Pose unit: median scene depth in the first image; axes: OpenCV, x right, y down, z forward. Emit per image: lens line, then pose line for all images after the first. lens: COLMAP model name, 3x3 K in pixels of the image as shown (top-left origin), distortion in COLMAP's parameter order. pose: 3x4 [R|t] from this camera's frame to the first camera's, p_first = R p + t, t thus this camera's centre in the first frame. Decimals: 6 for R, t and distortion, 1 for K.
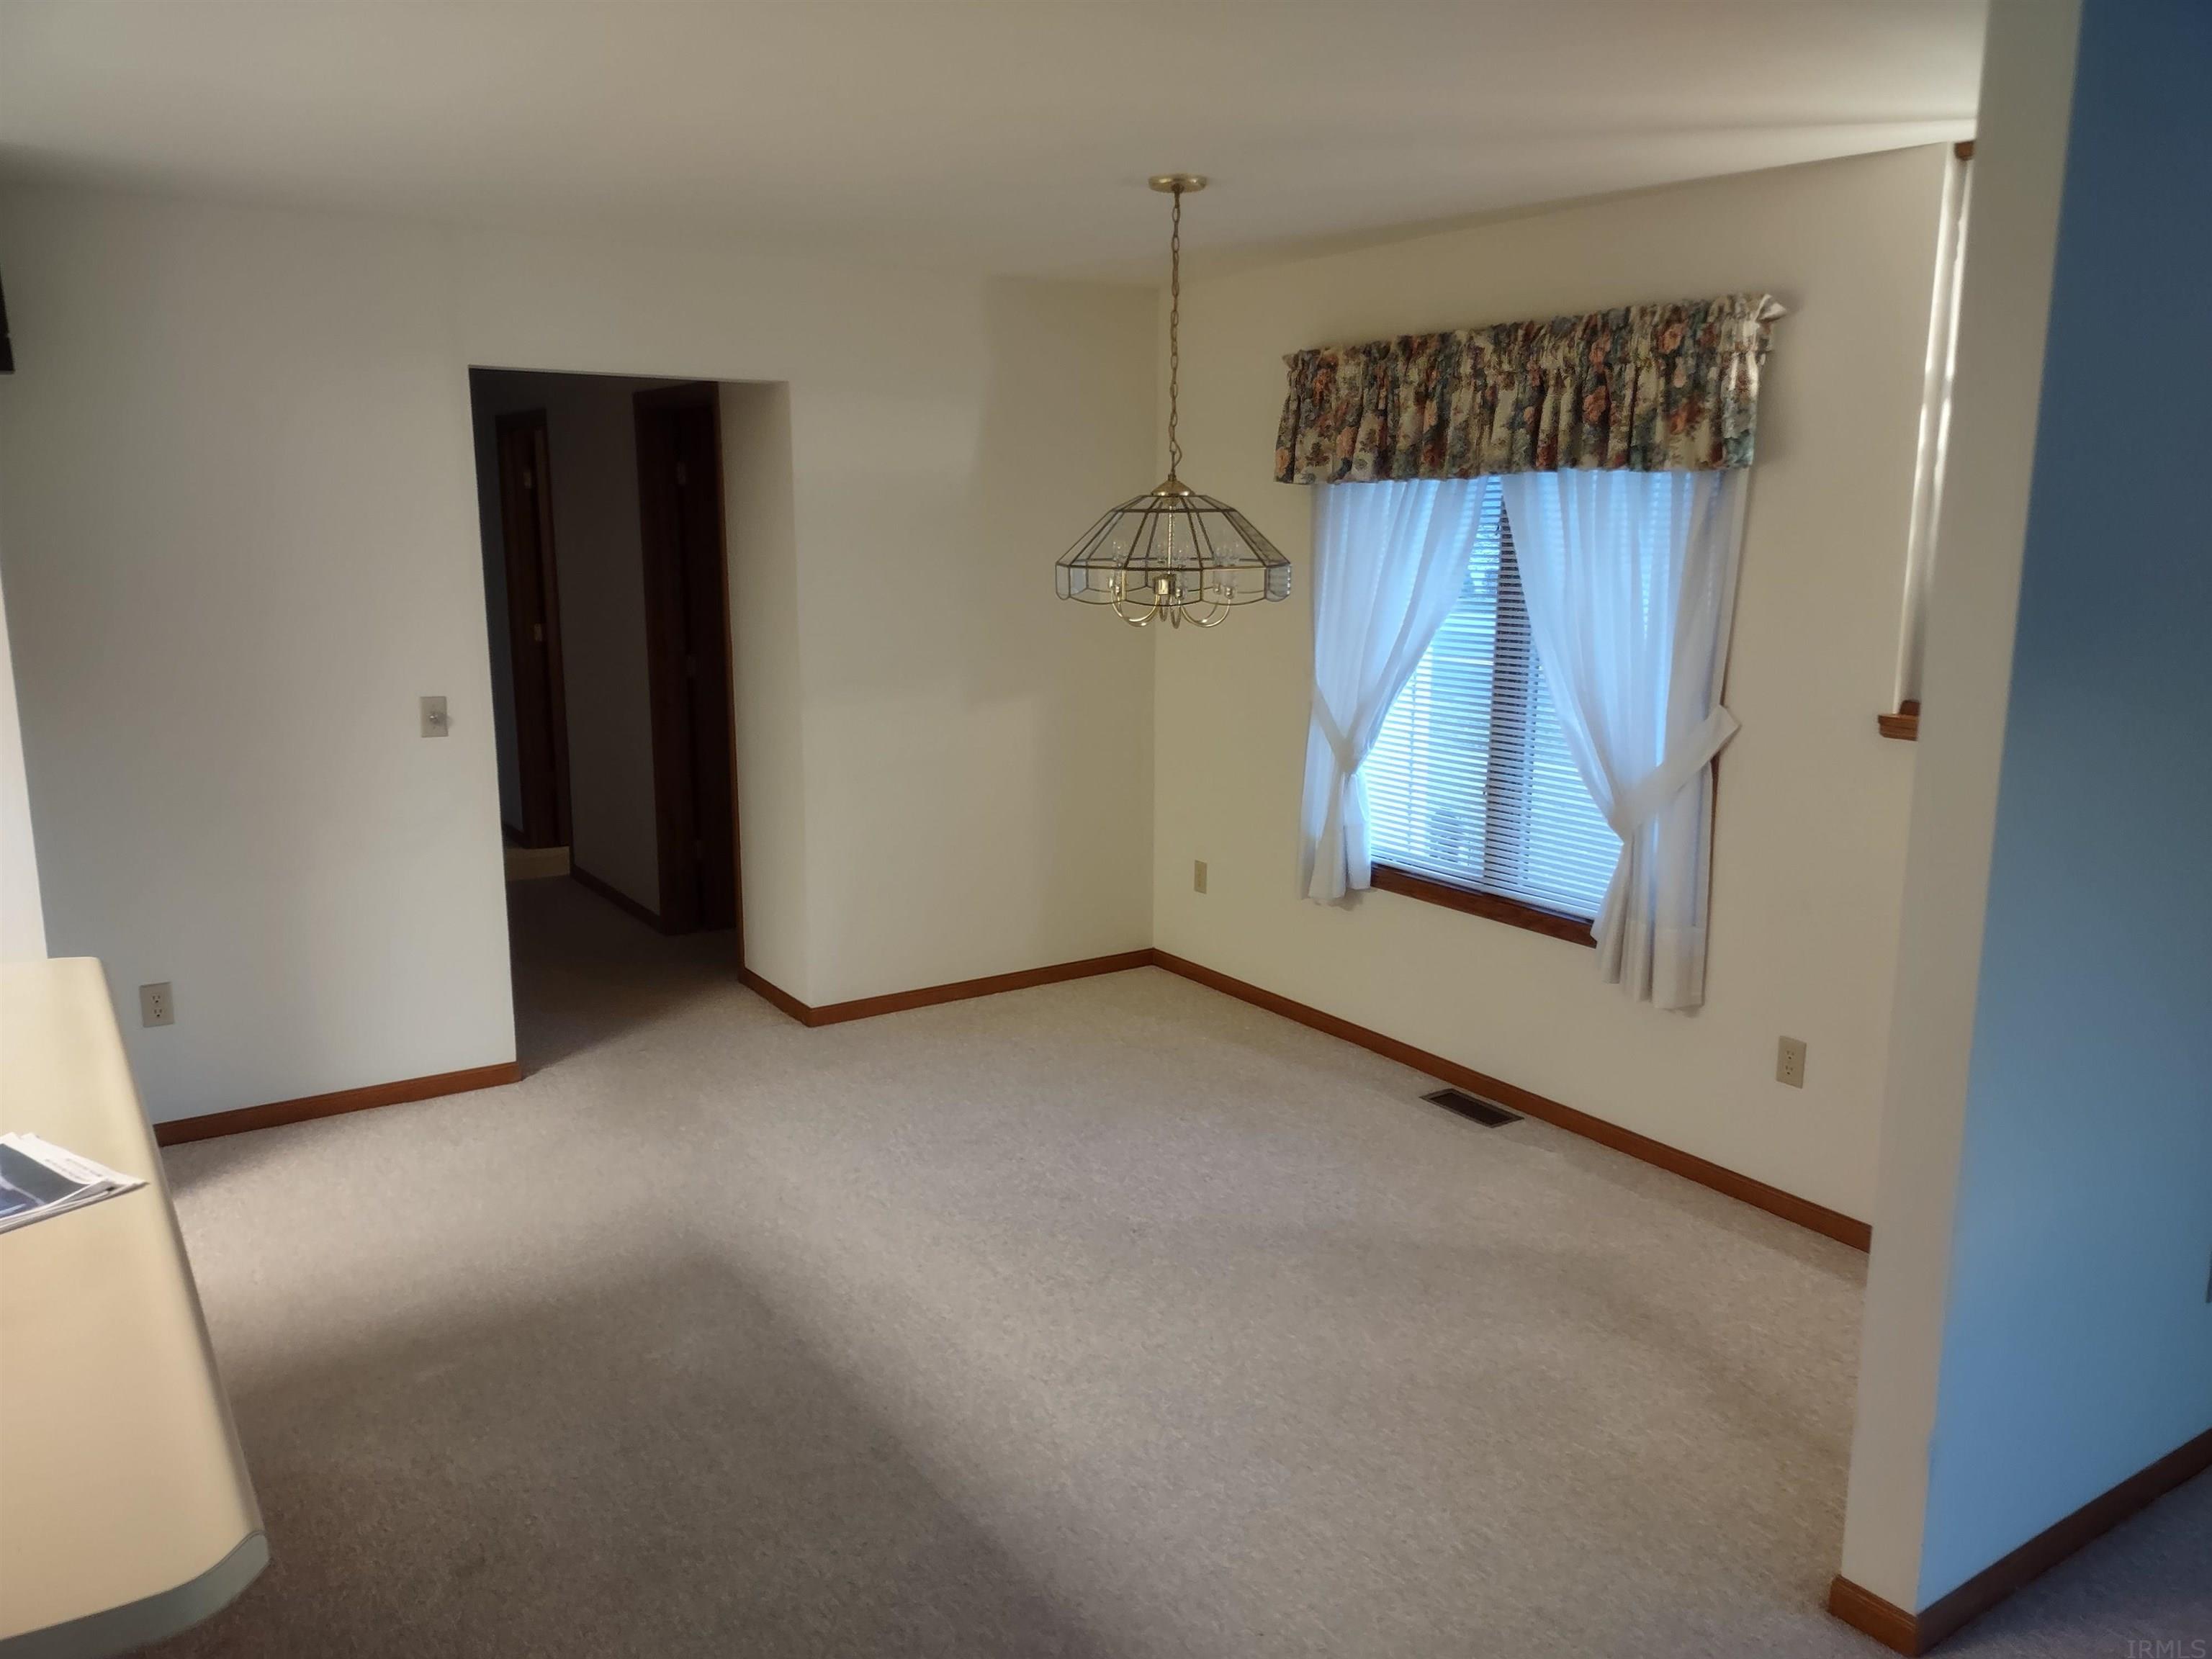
lens RADIAL K [[1734.5, 0, 1106.0], [0, 1734.5, 829.5], [0, 0, 1]] dist [0.151742, -0.293191]
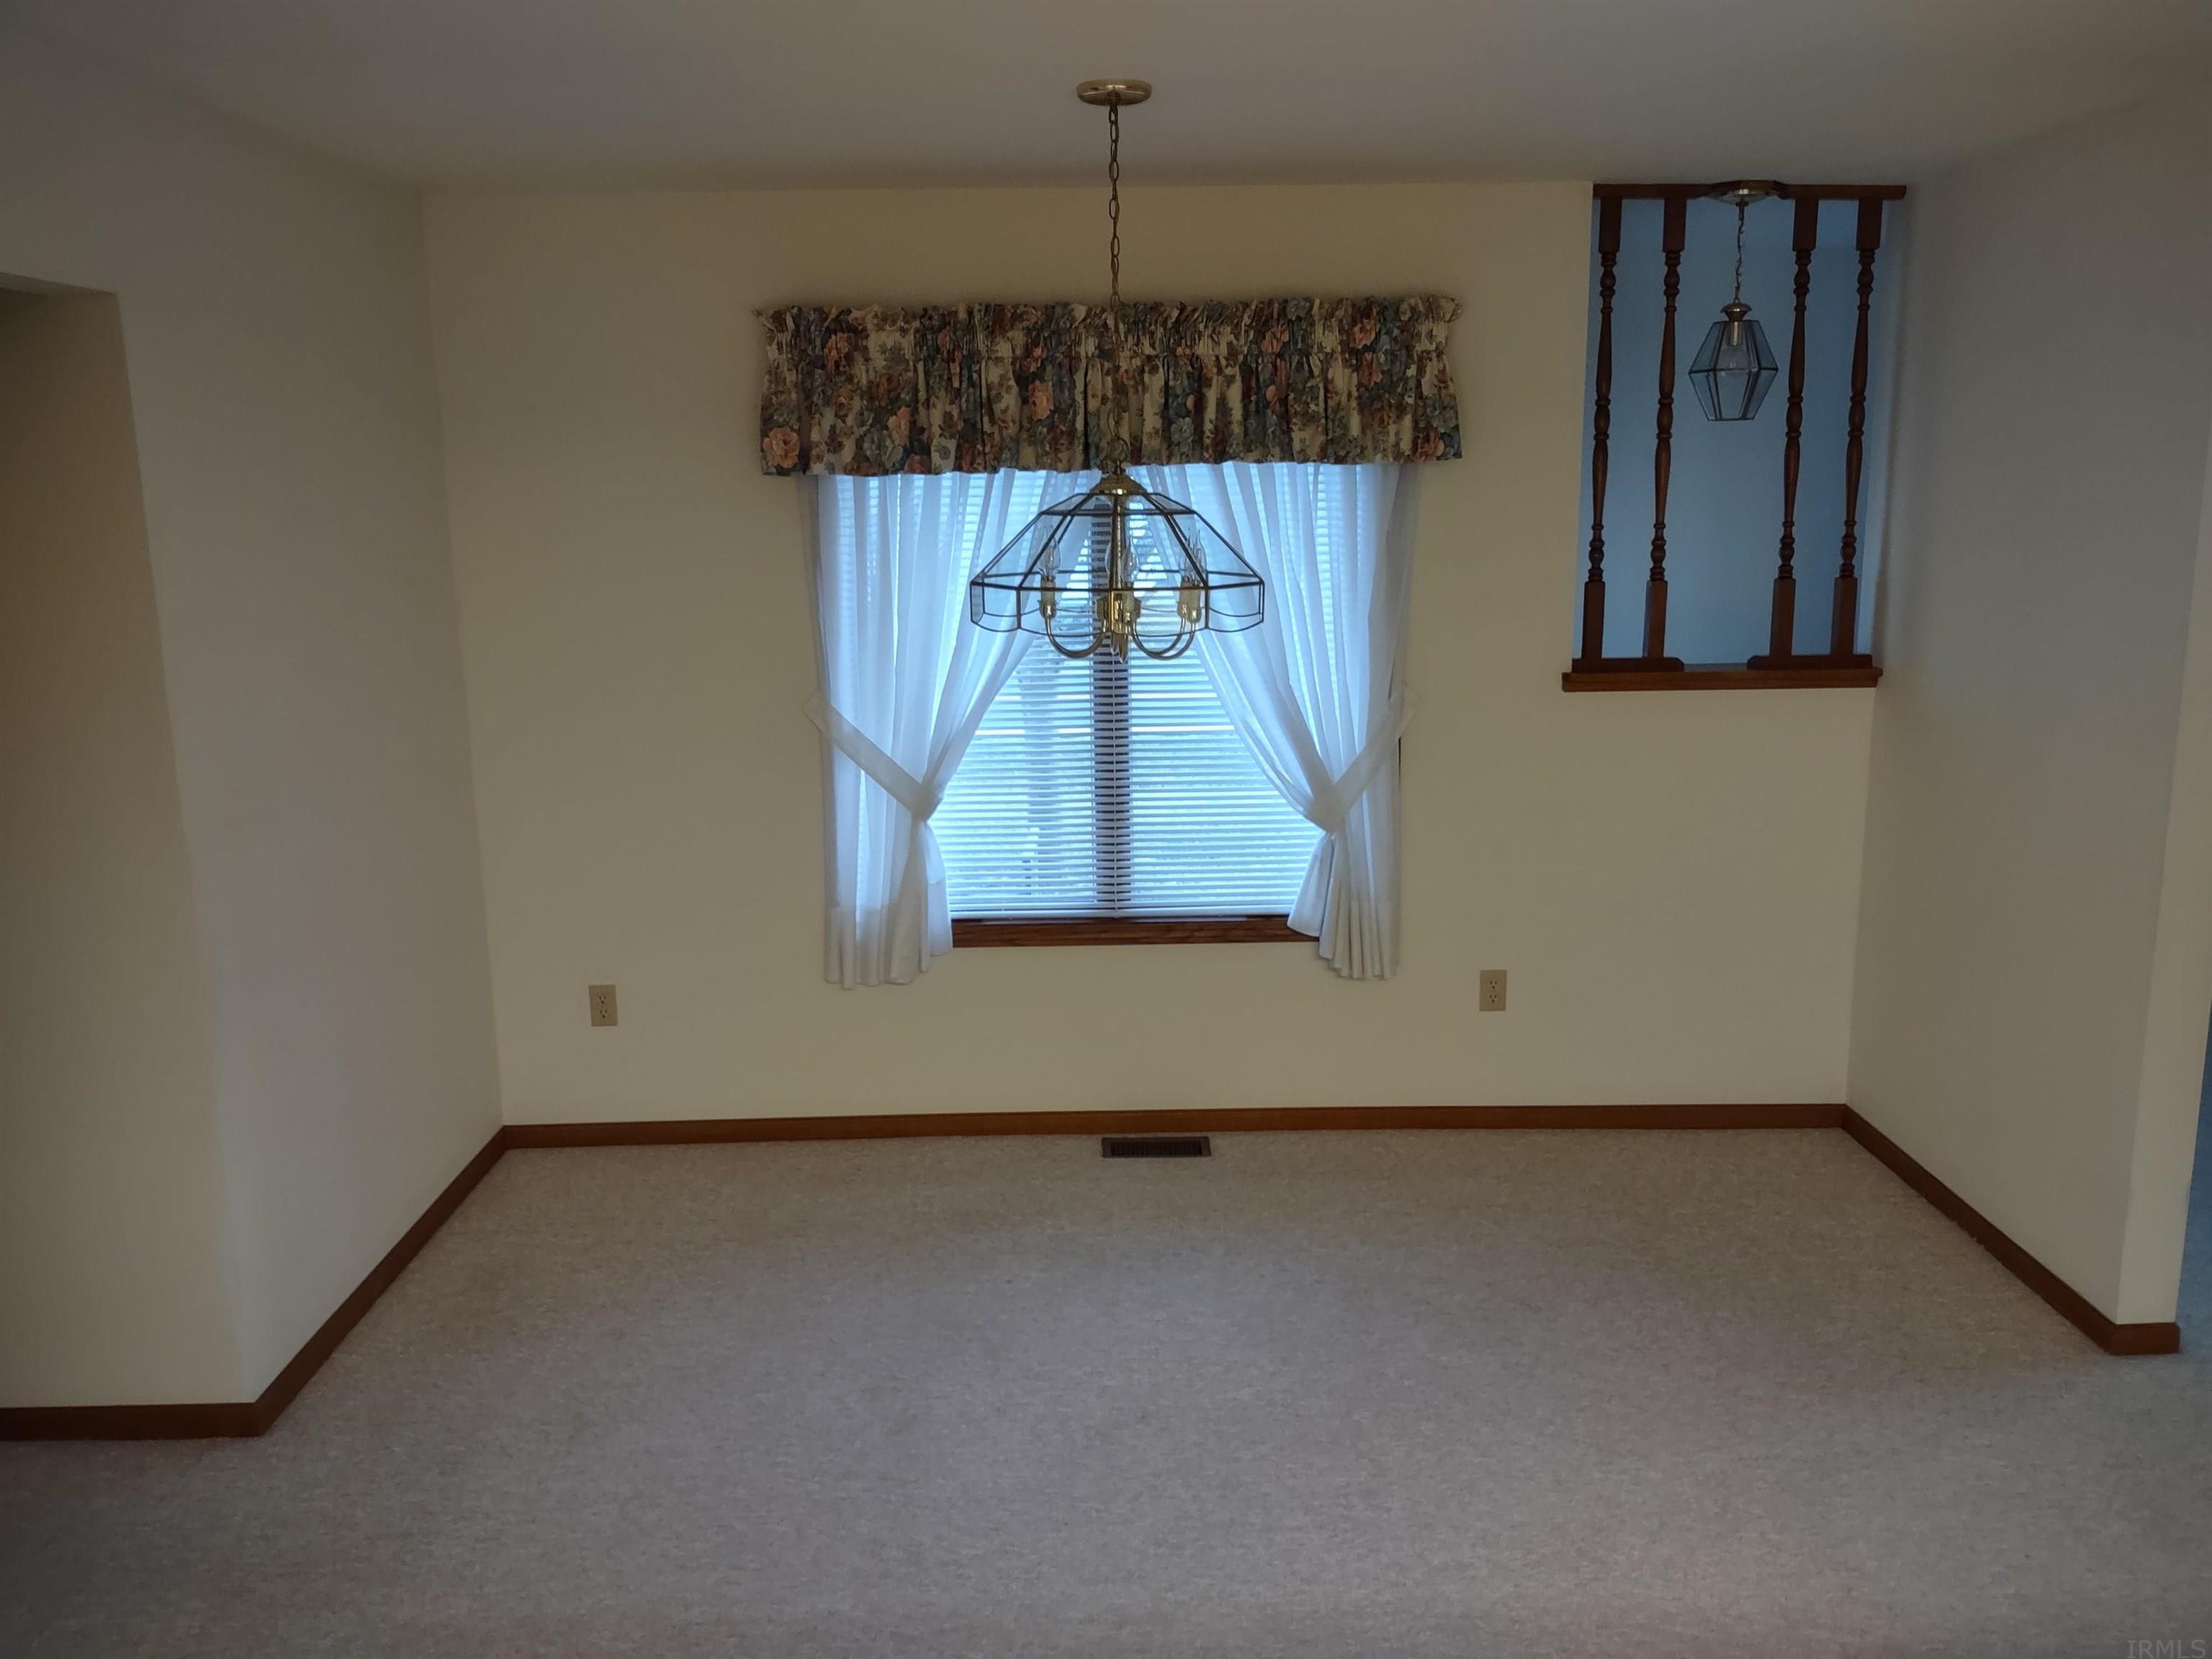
lens RADIAL K [[1734.5, 0, 1106.0], [0, 1734.5, 829.5], [0, 0, 1]] dist [0.151742, -0.293191]
pose [[0.509356, -0.181029, 0.841300, -0.605615], [0.169881, 0.979537, 0.107922, -0.121244], [-0.843622, 0.087950, 0.529686, 0.561389]]
